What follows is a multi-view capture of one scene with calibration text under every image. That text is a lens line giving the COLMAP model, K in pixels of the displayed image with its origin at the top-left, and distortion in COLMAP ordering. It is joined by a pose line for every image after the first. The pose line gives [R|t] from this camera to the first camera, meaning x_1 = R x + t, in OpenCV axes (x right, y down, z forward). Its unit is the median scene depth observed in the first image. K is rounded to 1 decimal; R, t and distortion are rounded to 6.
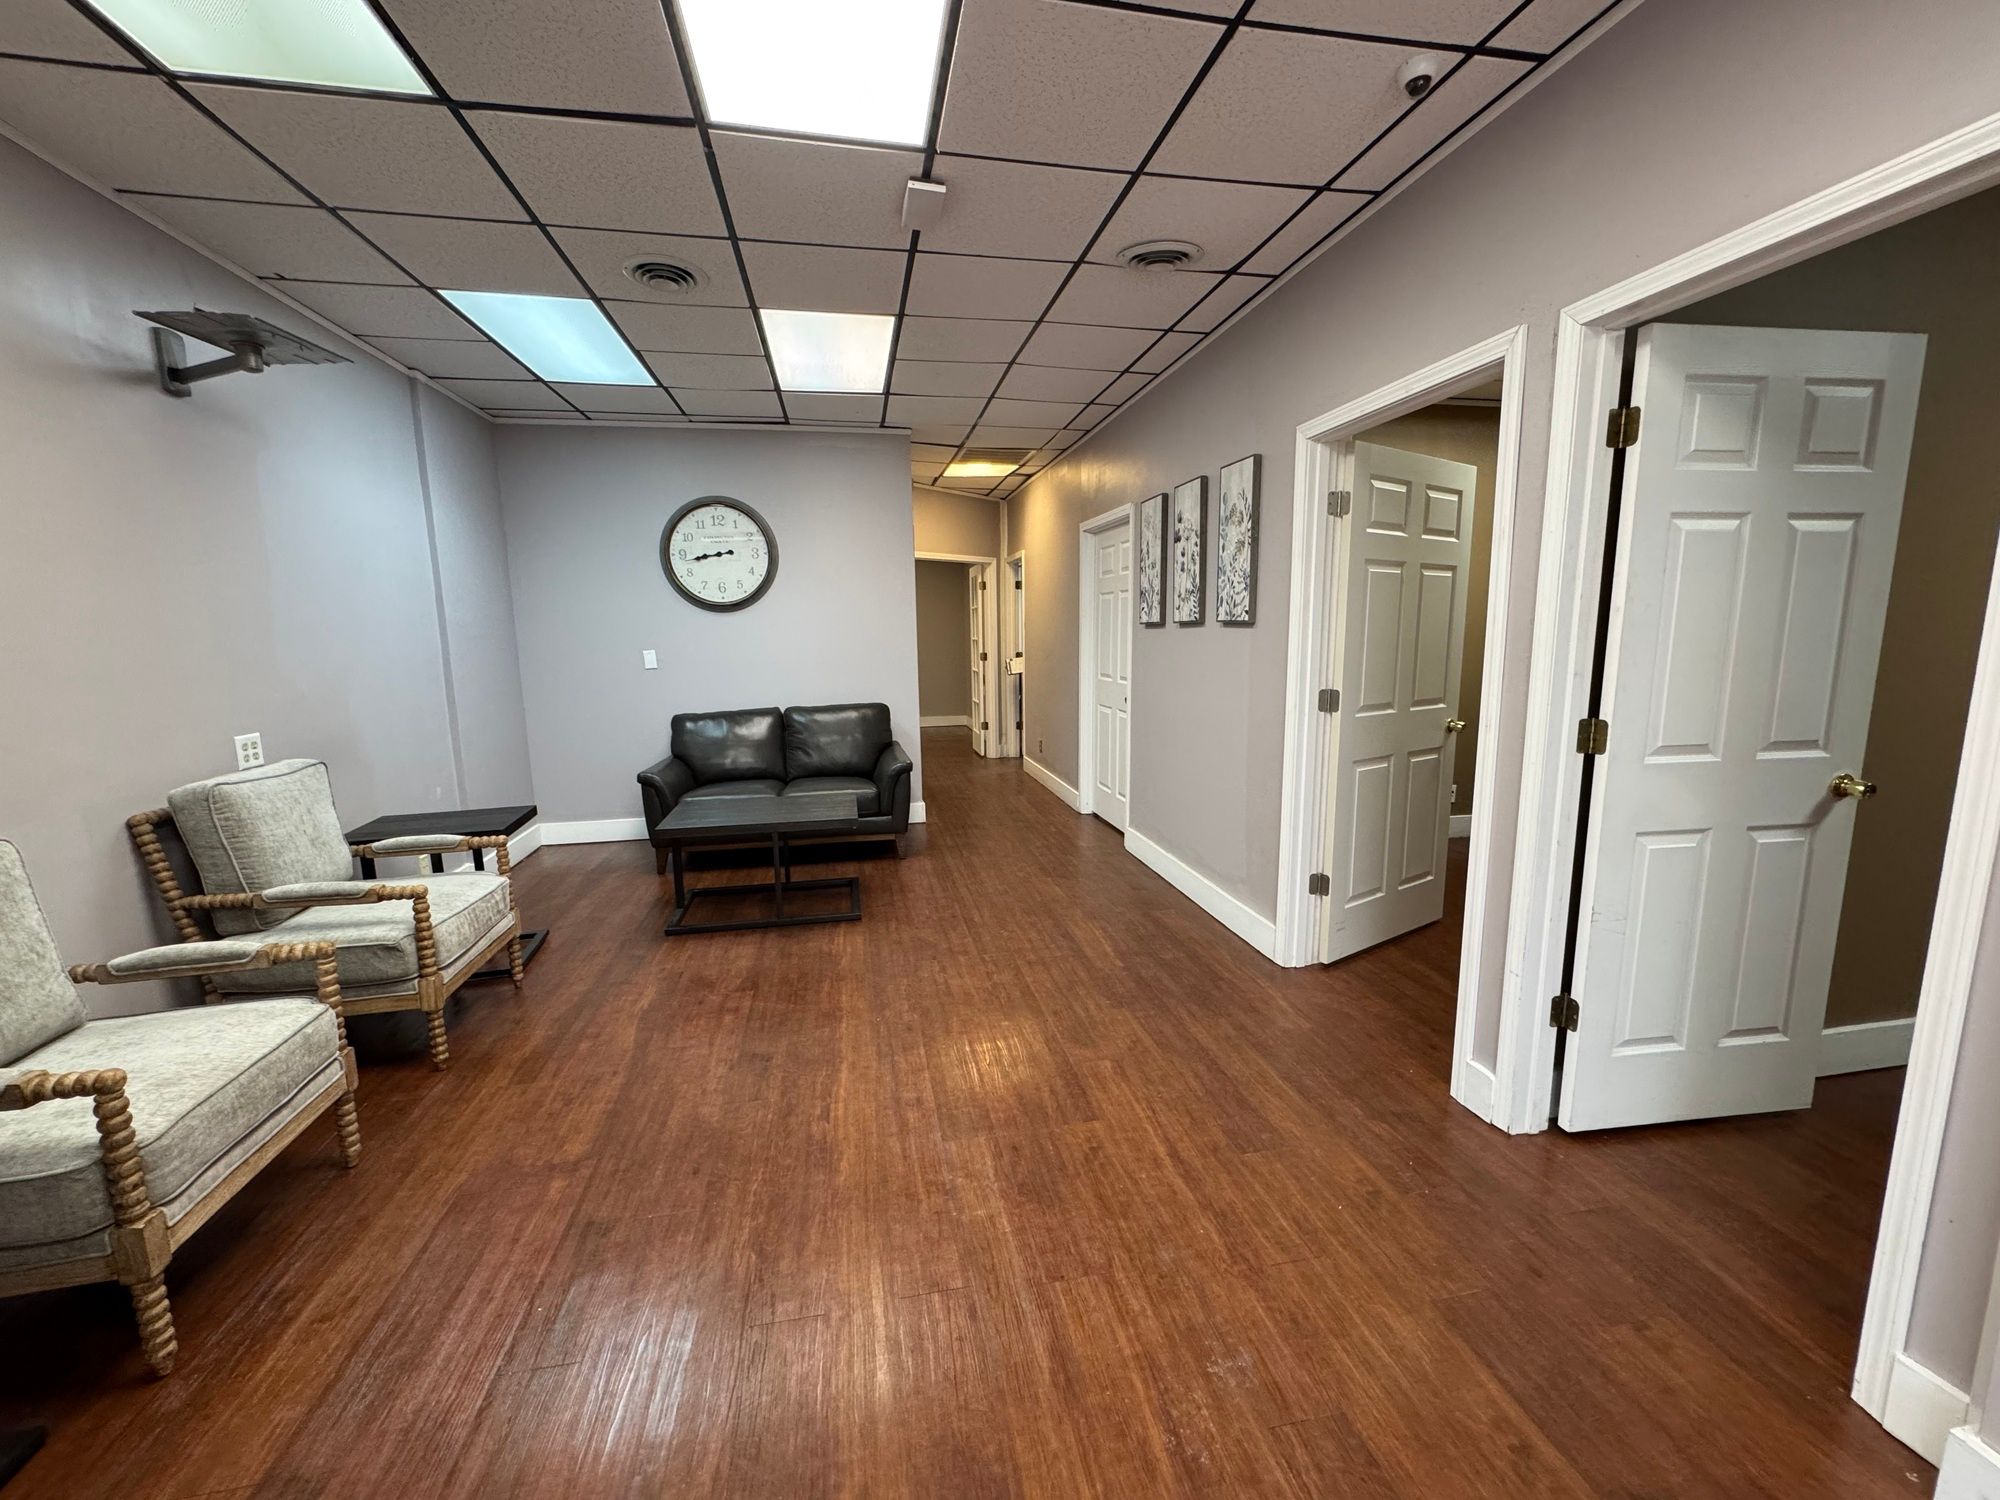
lens RADIAL K [[801.4, 0, 1004.2], [0, 801.4, 752.7], [0, 0, 1]] dist [-0.002072, -0.000348]
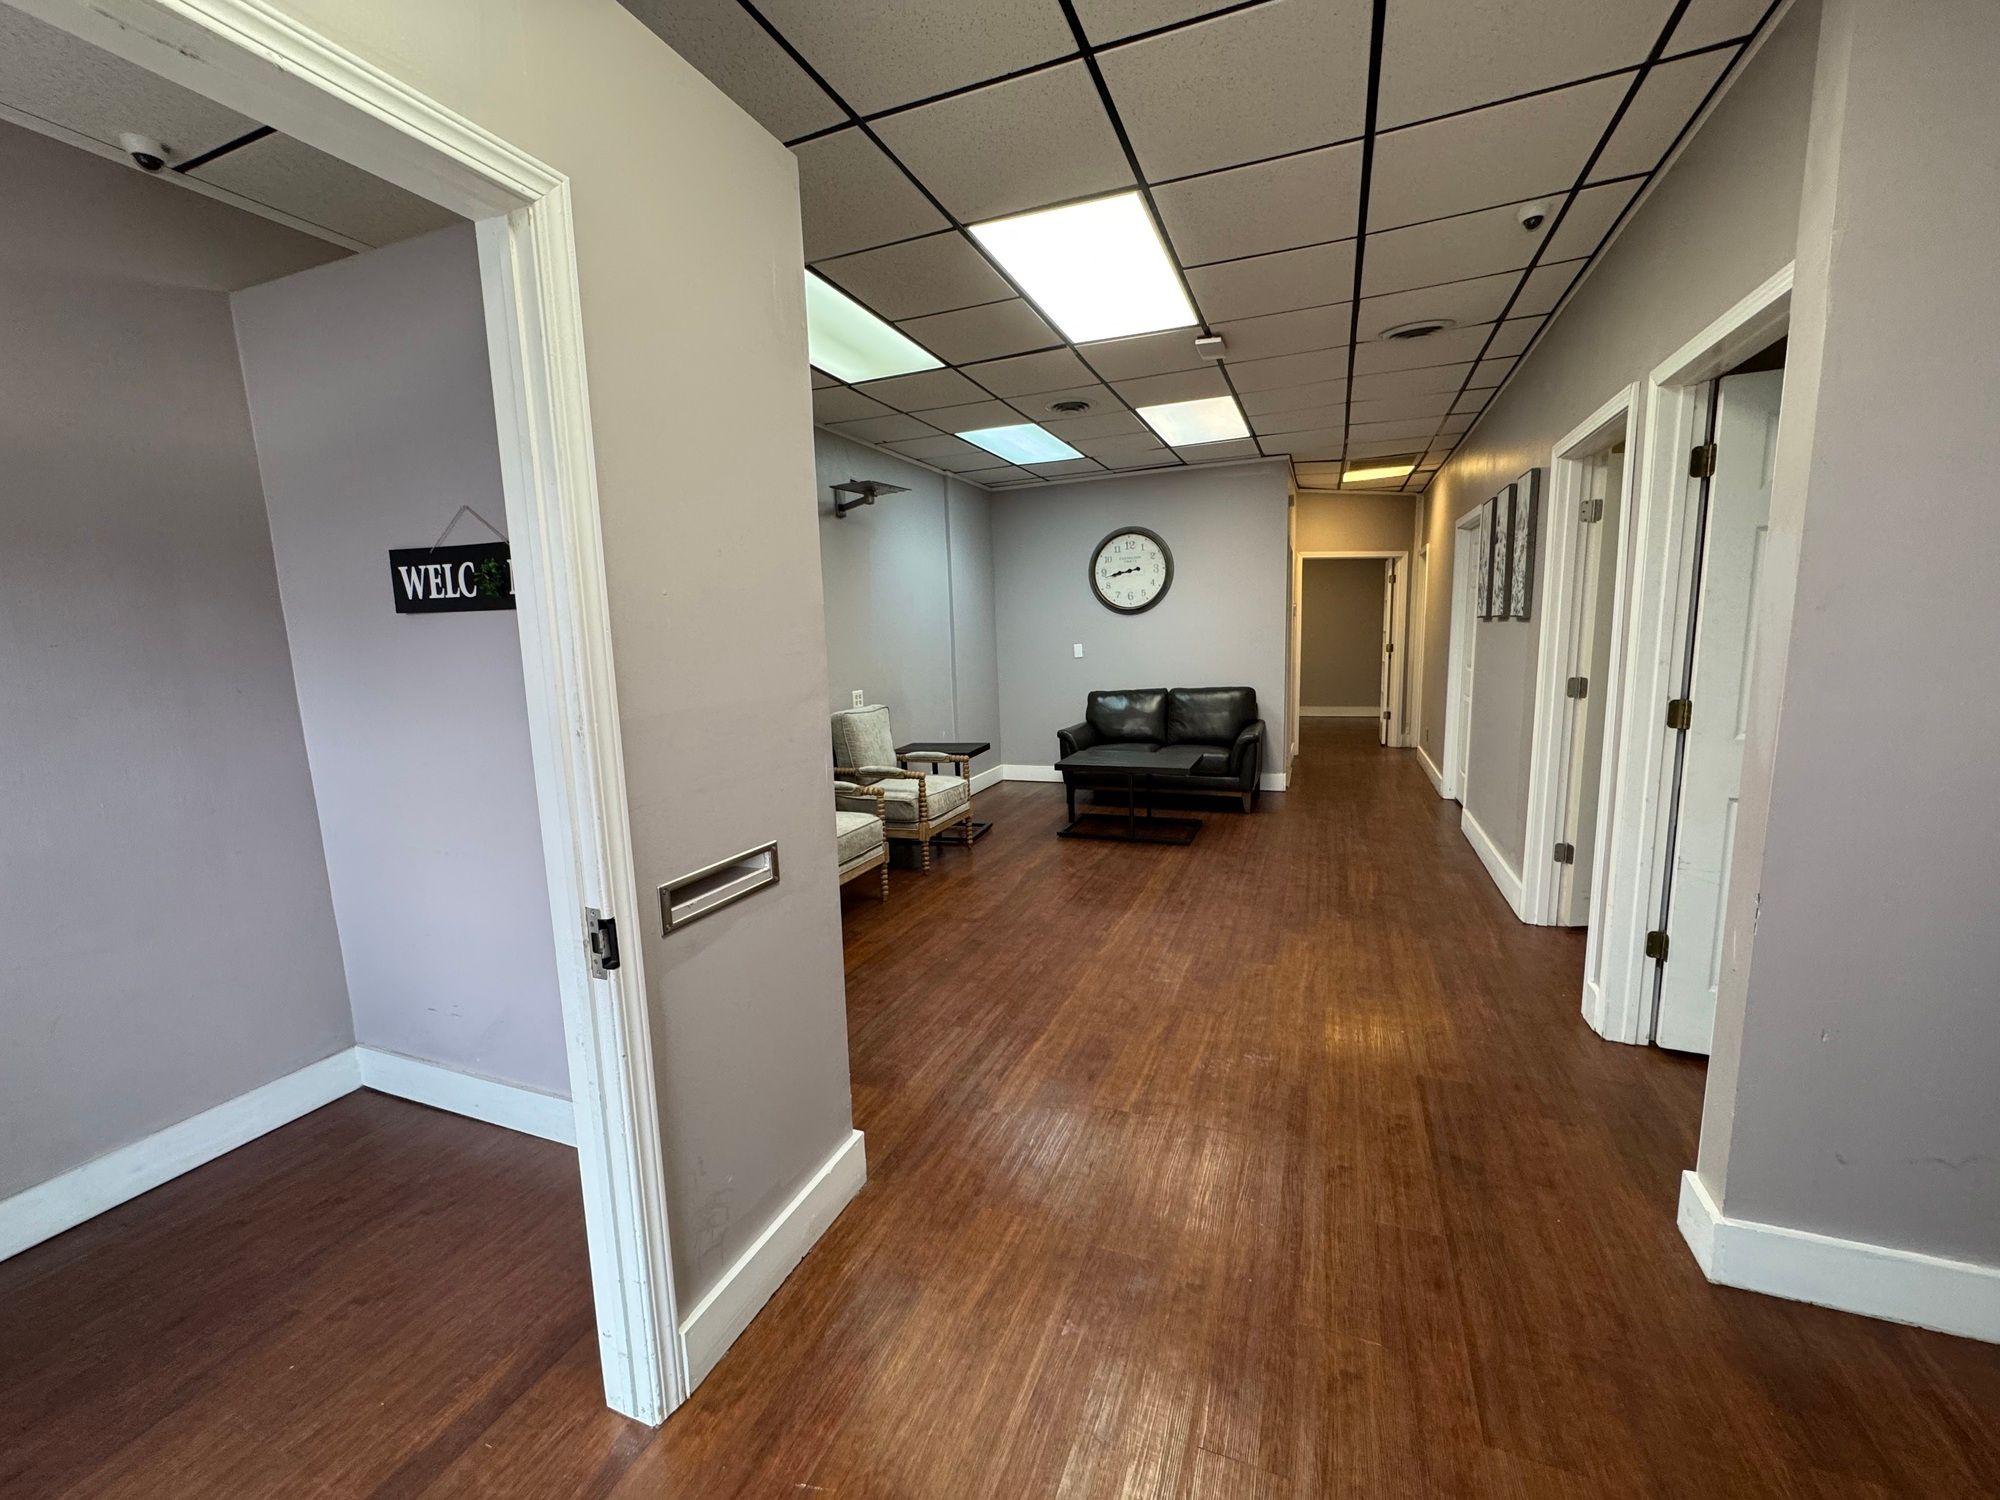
lens RADIAL K [[801.4, 0, 1004.2], [0, 801.4, 752.7], [0, 0, 1]] dist [-0.002072, -0.000348]
pose [[0.839143, 0.068083, -0.539632, 0.343553], [-0.062254, 0.997637, 0.029061, 0.042960], [0.540336, 0.009208, 0.841399, -0.369701]]
